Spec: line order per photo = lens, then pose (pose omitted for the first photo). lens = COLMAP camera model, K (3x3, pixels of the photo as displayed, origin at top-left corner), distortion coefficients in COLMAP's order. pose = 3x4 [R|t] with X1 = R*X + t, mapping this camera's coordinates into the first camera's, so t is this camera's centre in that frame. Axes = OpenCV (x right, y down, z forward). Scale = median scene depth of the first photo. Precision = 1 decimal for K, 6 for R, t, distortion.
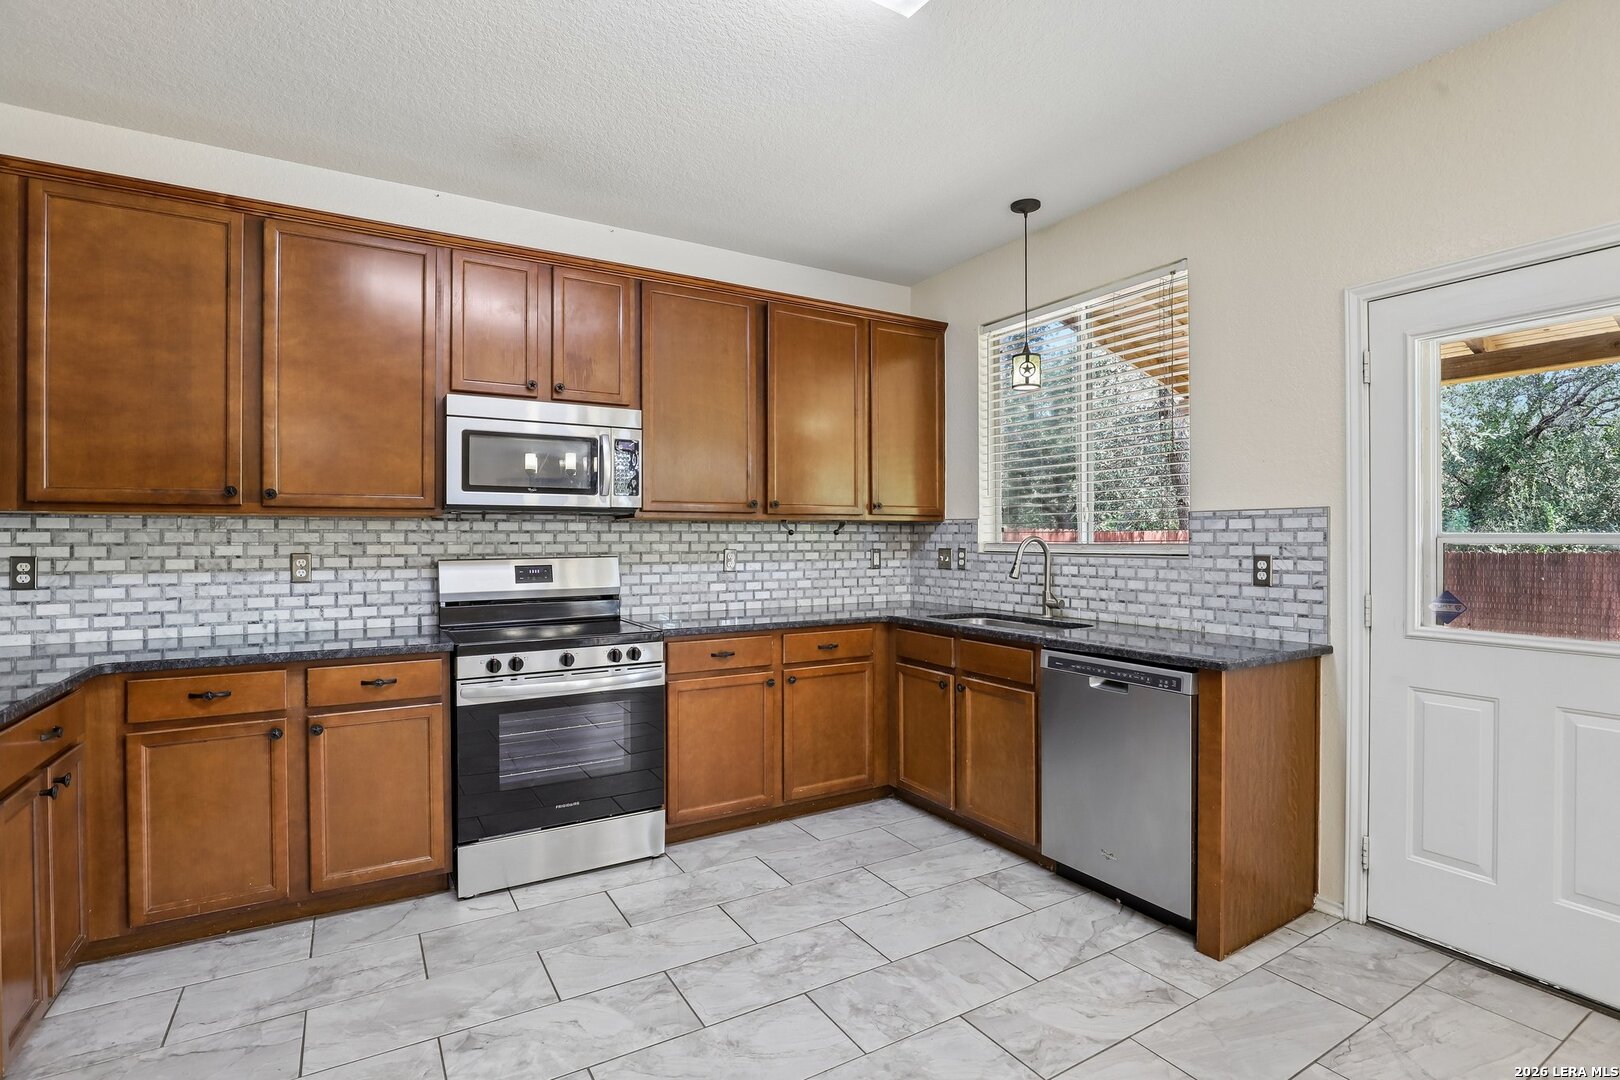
lens RADIAL K [[774.9, 0, 817.2], [0, 774.9, 539.4], [0, 0, 1]] dist [-0.005610, -0.000621]
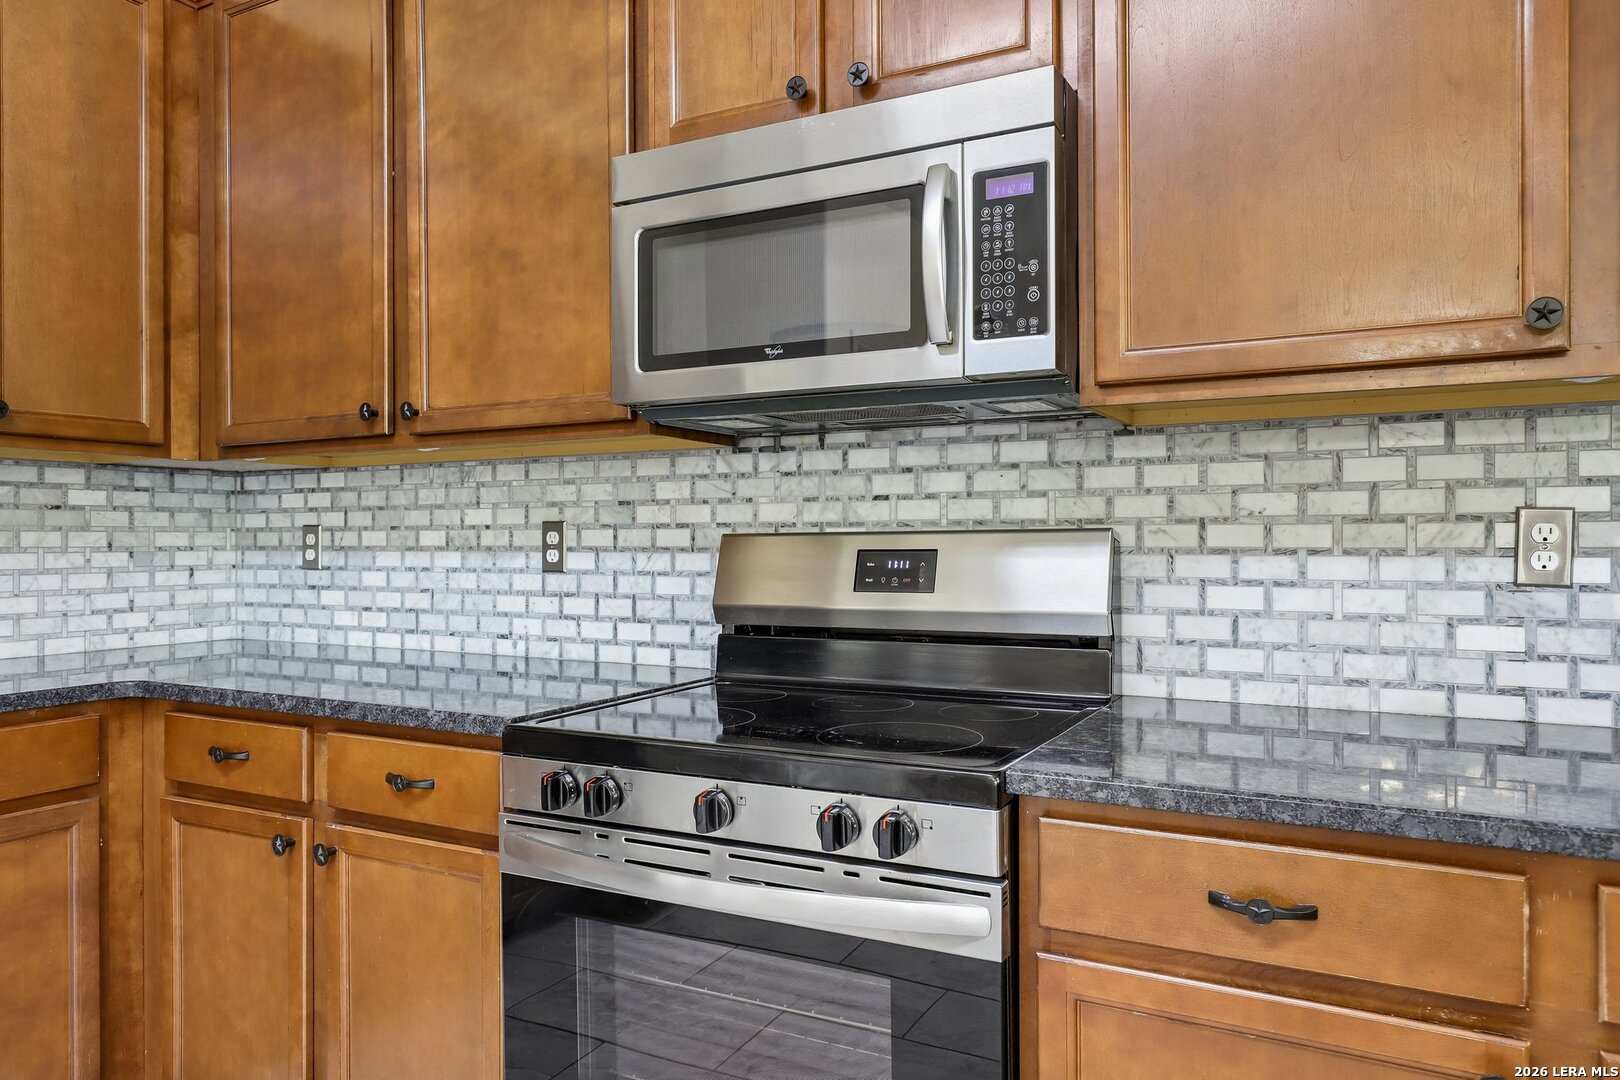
lens RADIAL K [[1079.5, 0, 811.6], [0, 1079.5, 543.0], [0, 0, 1]] dist [0.000117, 0.001683]
pose [[0.521744, 0.002504, -0.853099, 0.098749], [0.001556, 0.999991, 0.003887, 0.028334], [0.853101, -0.003356, 0.521735, 0.677199]]
